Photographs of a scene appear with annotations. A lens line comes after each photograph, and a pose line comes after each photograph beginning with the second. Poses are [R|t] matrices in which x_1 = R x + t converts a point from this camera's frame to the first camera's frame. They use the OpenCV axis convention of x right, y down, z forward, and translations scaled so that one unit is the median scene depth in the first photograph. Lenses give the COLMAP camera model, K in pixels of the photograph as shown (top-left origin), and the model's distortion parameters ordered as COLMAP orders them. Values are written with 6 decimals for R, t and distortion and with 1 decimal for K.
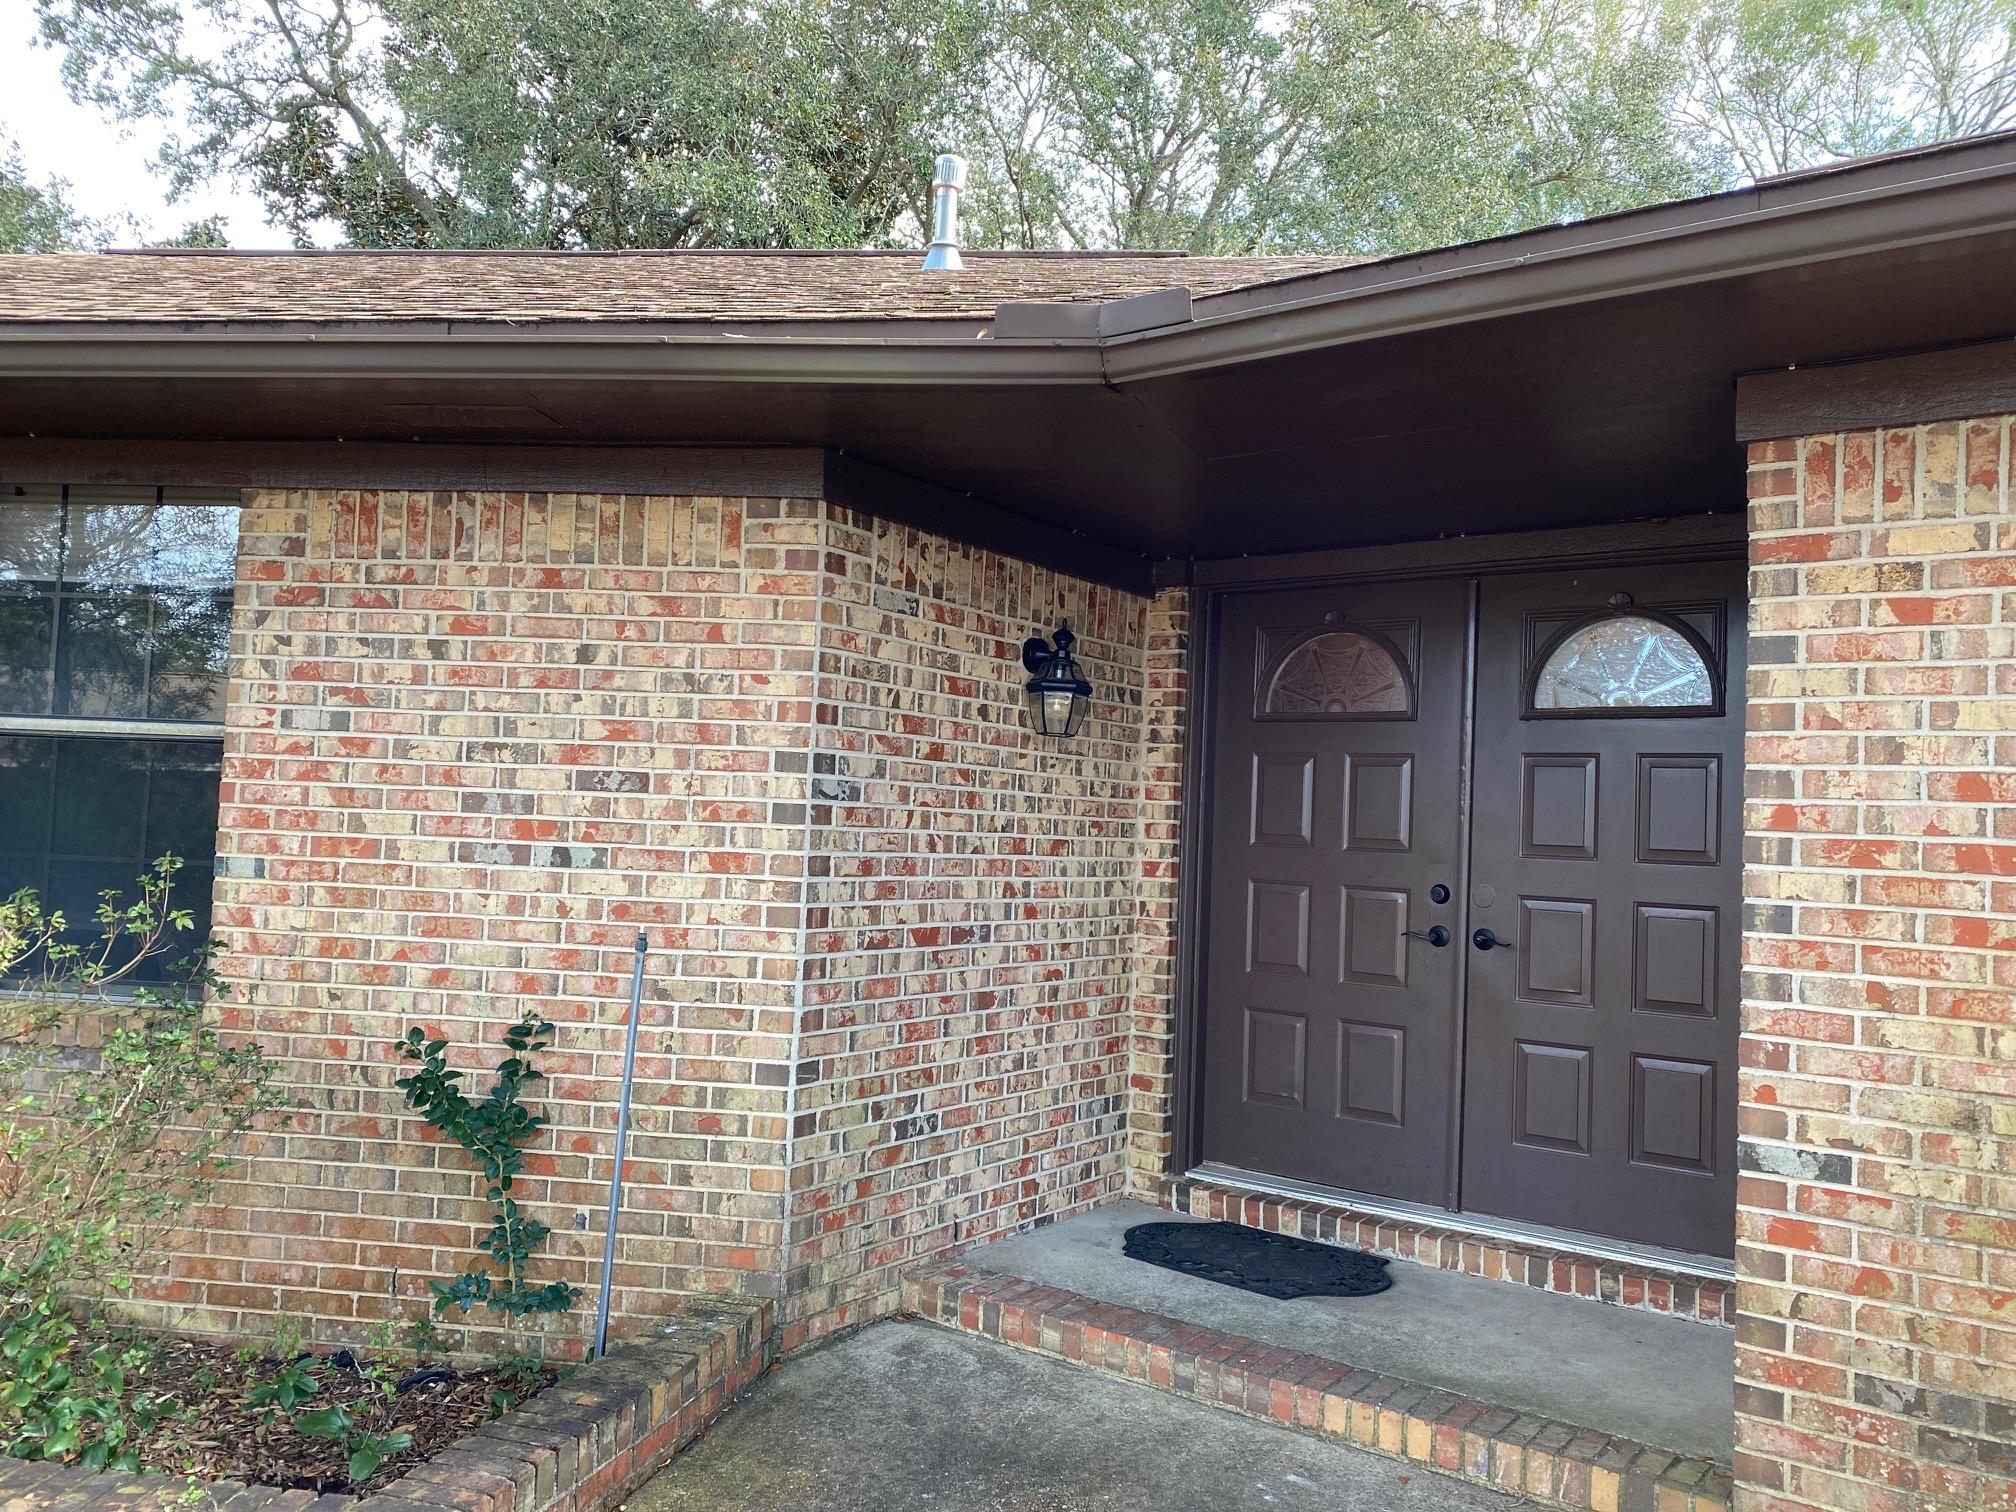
lens RADIAL K [[1511.4, 0, 1015.3], [0, 1511.4, 747.9], [0, 0, 1]] dist [0.043692, -0.070784]
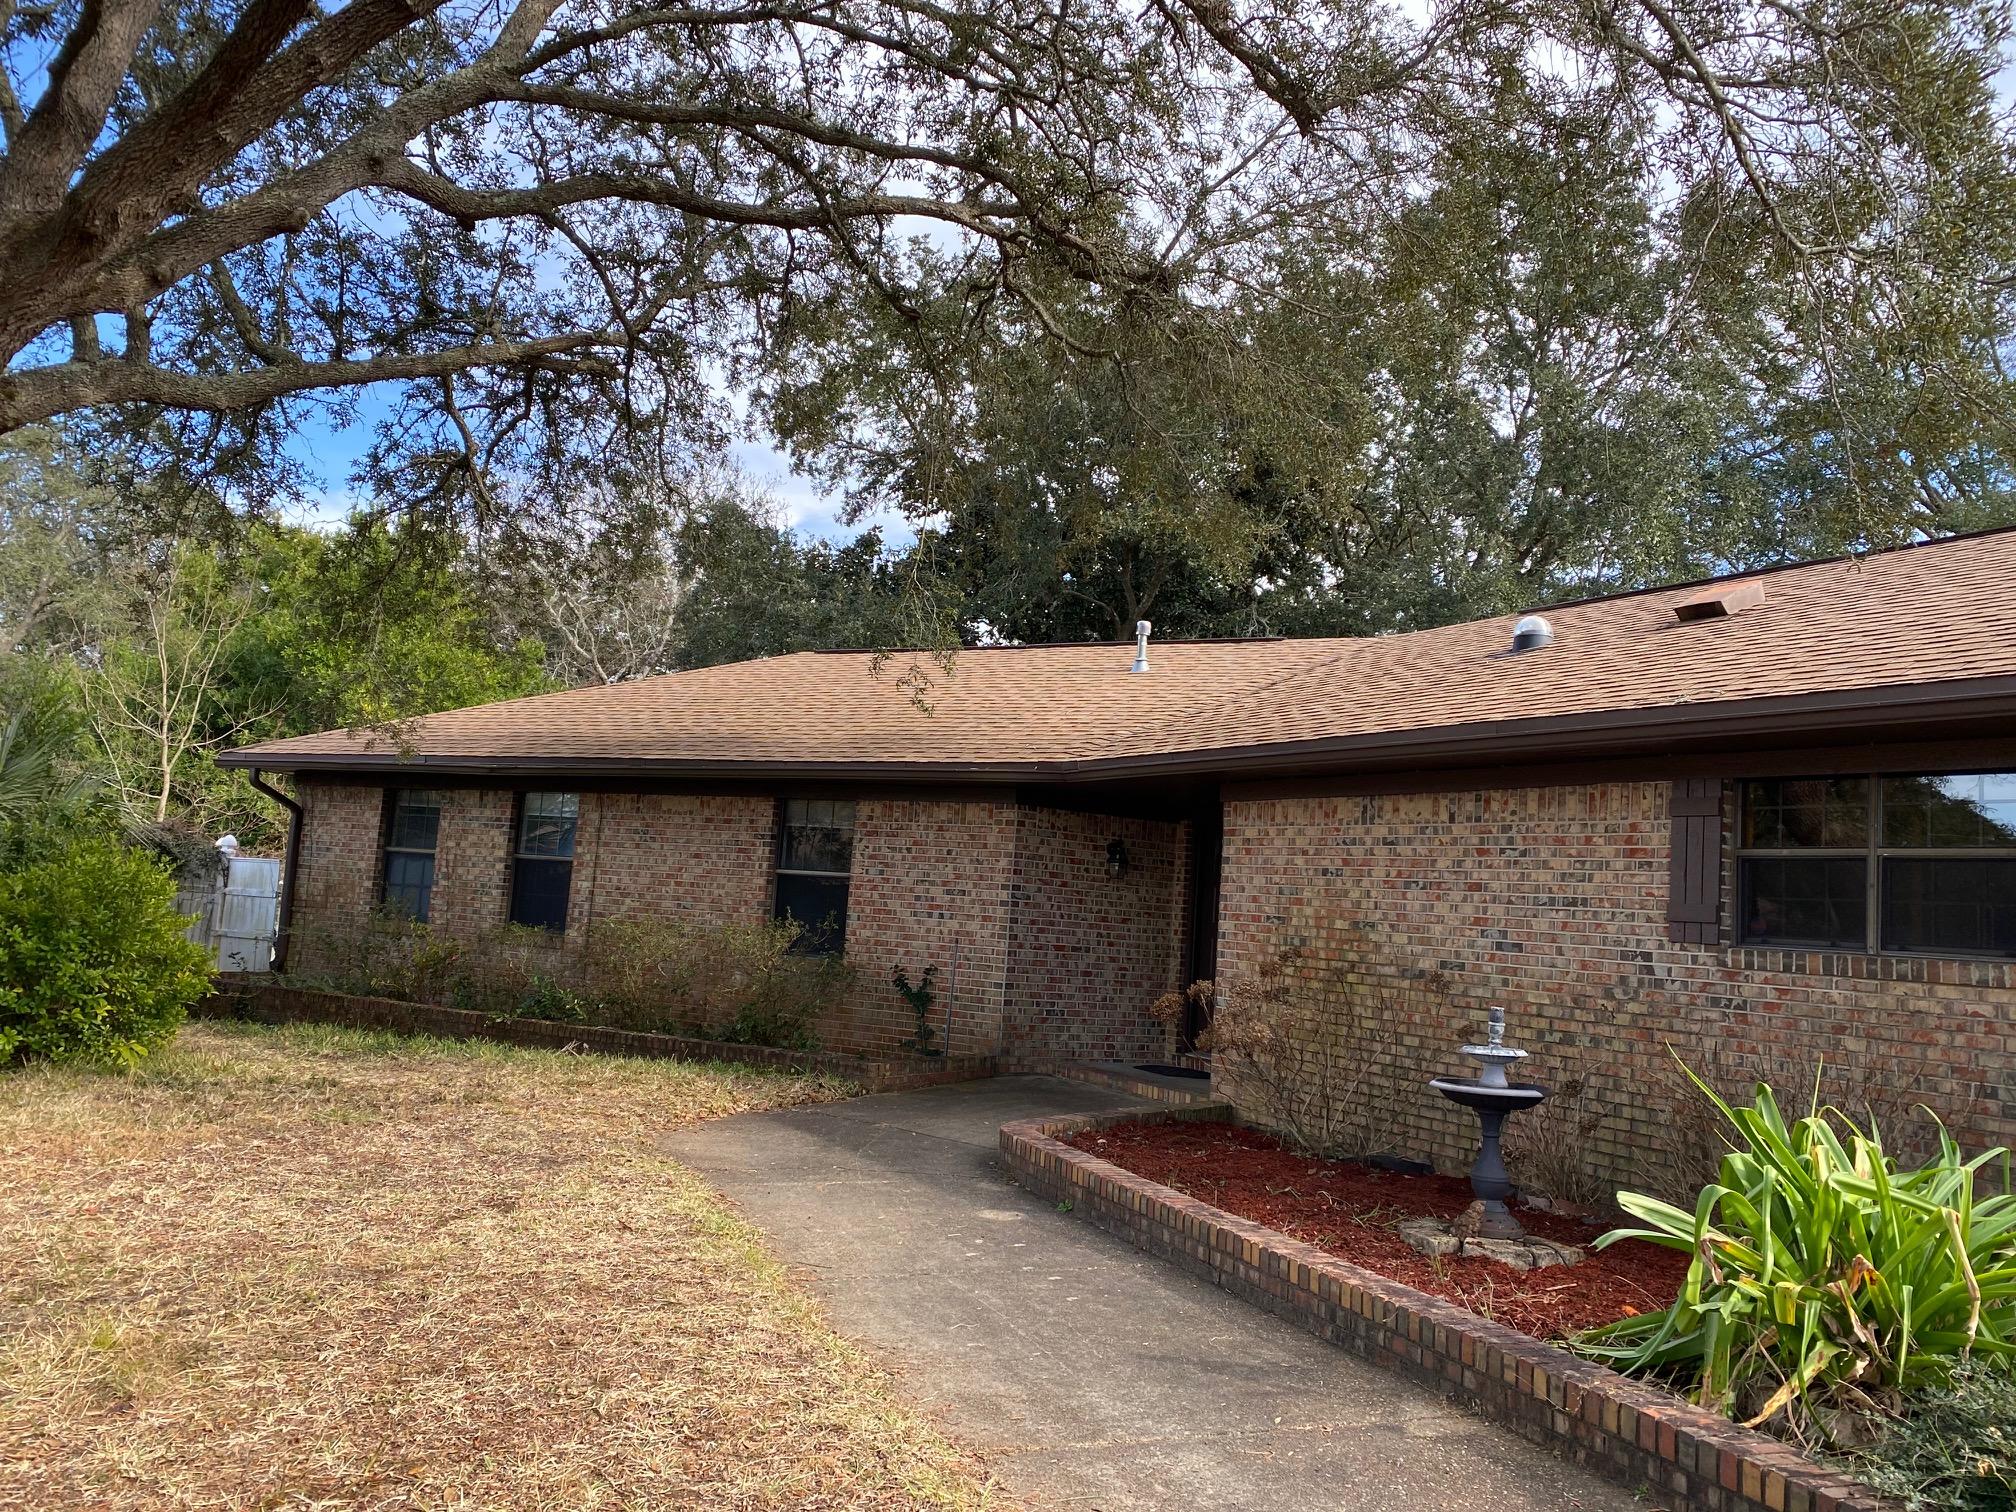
lens RADIAL K [[1511.4, 0, 1015.3], [0, 1511.4, 747.9], [0, 0, 1]] dist [0.043692, -0.070784]
pose [[0.922504, -0.019614, -0.385489, 1.062132], [-0.011536, 0.996861, -0.078328, -0.032498], [0.385815, 0.076705, 0.919382, -1.865268]]
